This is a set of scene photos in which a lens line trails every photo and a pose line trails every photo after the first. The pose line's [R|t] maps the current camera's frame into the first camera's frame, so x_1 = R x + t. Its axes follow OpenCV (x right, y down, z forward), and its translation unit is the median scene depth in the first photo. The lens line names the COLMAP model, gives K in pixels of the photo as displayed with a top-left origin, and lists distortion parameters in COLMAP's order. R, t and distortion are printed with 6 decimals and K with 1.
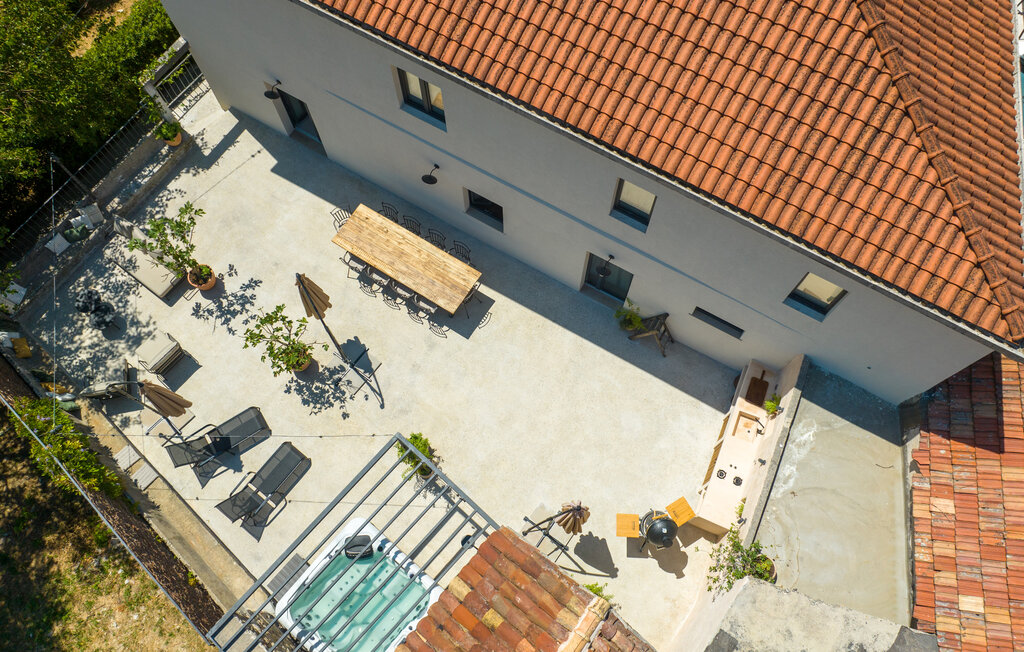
lens RADIAL K [[814.5, 0, 520.1], [0, 814.5, 326.2], [0, 0, 1]] dist [-0.023669, 0.005927]
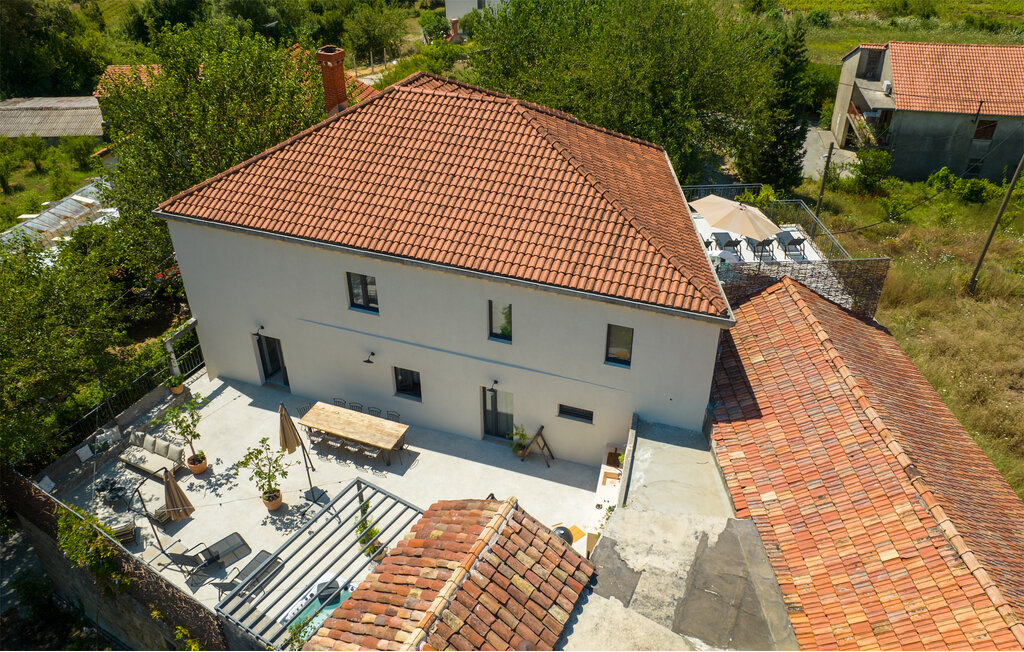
lens RADIAL K [[814.5, 0, 520.1], [0, 814.5, 326.2], [0, 0, 1]] dist [-0.023669, 0.005927]
pose [[0.985247, -0.095997, 0.141682, -0.040784], [0.160890, 0.801755, -0.575590, 0.637100], [-0.058339, 0.589893, 0.805371, -0.237580]]
